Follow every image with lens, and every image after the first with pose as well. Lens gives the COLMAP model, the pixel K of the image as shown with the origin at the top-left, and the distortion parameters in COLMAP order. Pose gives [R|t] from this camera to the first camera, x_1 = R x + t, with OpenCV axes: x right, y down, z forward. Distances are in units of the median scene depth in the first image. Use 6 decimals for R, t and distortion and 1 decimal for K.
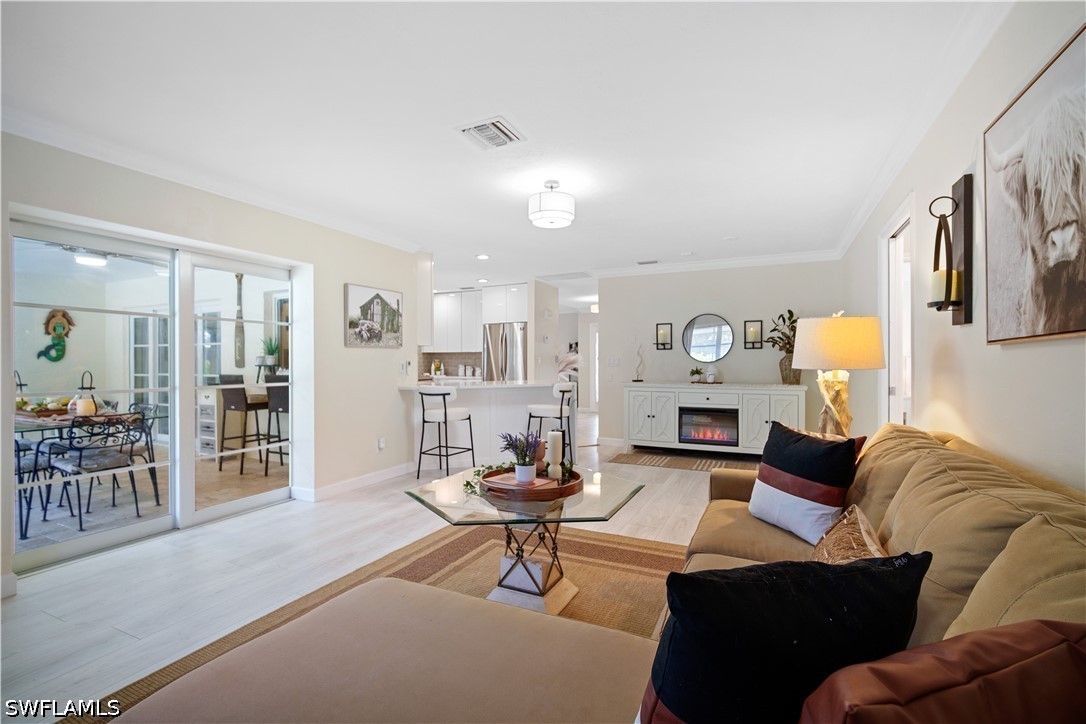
lens RADIAL K [[479.7, 0, 537.1], [0, 479.7, 359.7], [0, 0, 1]] dist [-0.001535, 0.000244]
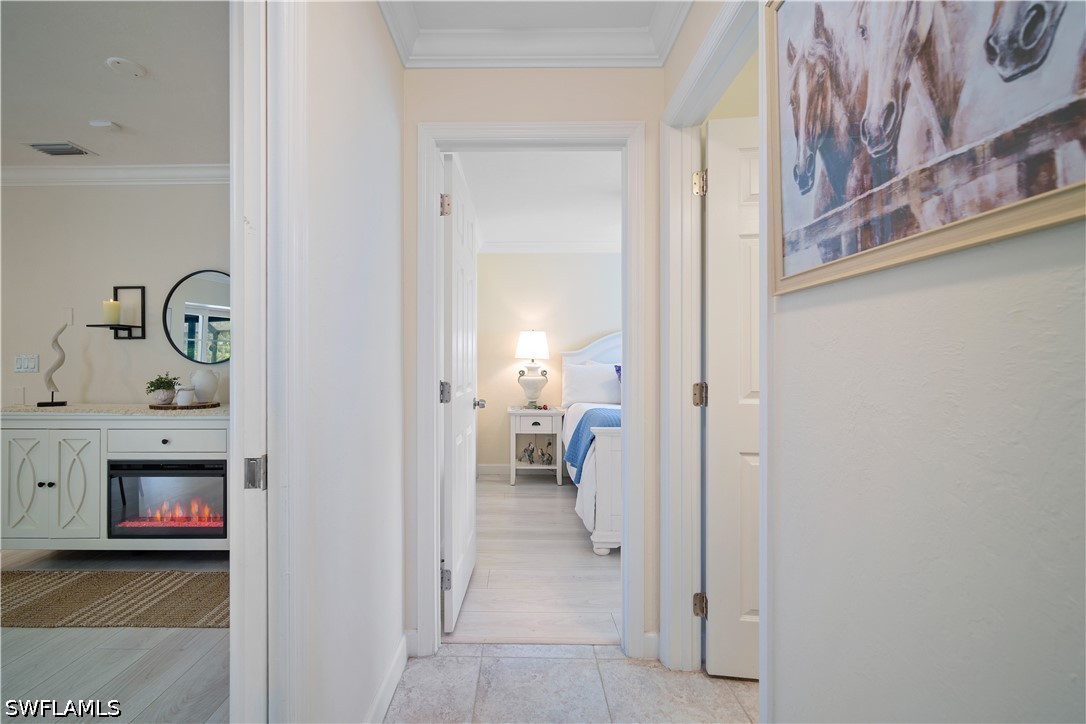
lens RADIAL K [[485.4, 0, 520.4], [0, 485.4, 365.3], [0, 0, 1]] dist [0.000047, 0.000139]
pose [[0.903345, 0.000101, 0.428916, 0.447452], [-0.003638, 0.999966, 0.007425, 0.001325], [-0.428900, -0.008268, 0.903314, 0.400771]]
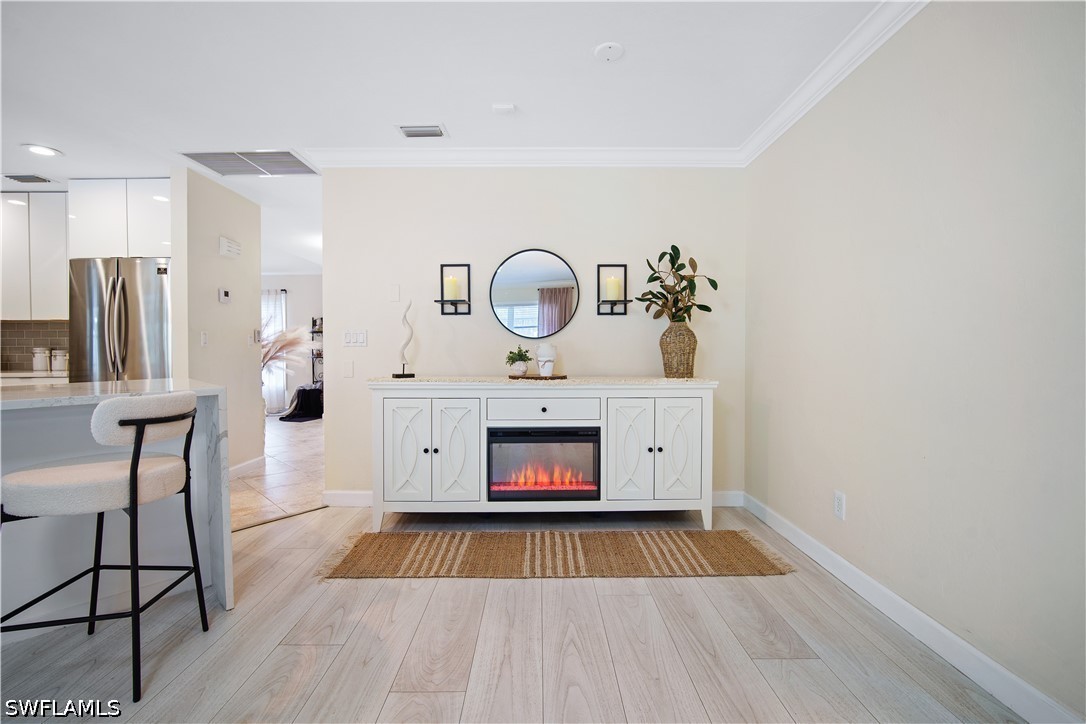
lens RADIAL K [[479.7, 0, 537.1], [0, 479.7, 359.7], [0, 0, 1]] dist [-0.001535, 0.000244]
pose [[0.899281, -0.010228, 0.437252, 0.125878], [-0.001018, 0.999675, 0.025478, 0.015885], [-0.437371, -0.023357, 0.898978, 0.531753]]
